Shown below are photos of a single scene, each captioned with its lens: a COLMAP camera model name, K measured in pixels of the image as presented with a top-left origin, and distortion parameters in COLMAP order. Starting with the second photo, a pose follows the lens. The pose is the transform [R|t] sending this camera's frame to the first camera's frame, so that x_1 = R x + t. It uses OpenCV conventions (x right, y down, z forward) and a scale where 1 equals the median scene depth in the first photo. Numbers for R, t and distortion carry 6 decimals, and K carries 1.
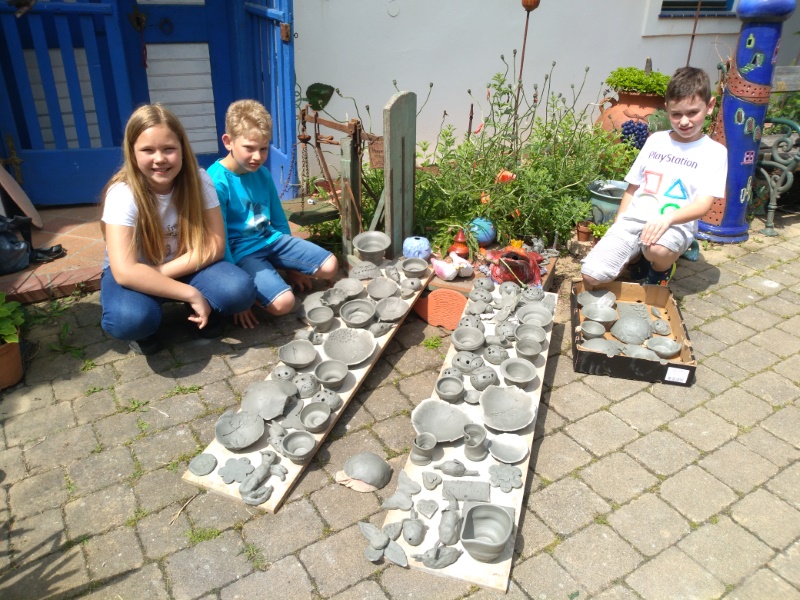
lens RADIAL K [[604.8, 0, 385.2], [0, 604.8, 277.9], [0, 0, 1]] dist [-0.013058, -0.014776]
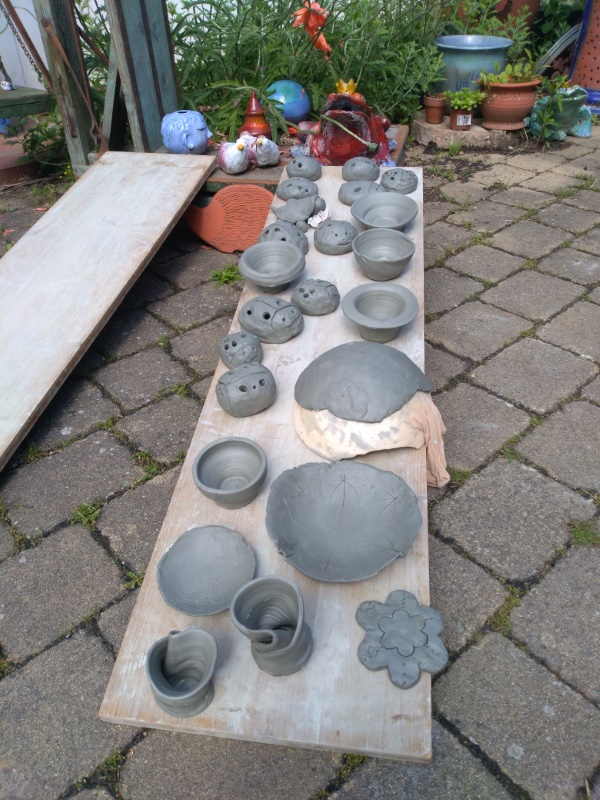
lens RADIAL K [[604.8, 0, 300.7], [0, 604.8, 399.5], [0, 0, 1]] dist [-0.013058, -0.014776]
pose [[0.981925, -0.142186, 0.124923, 0.070224], [0.114922, 0.972332, 0.203381, 0.136184], [-0.150385, -0.185349, 0.971097, 0.465496]]
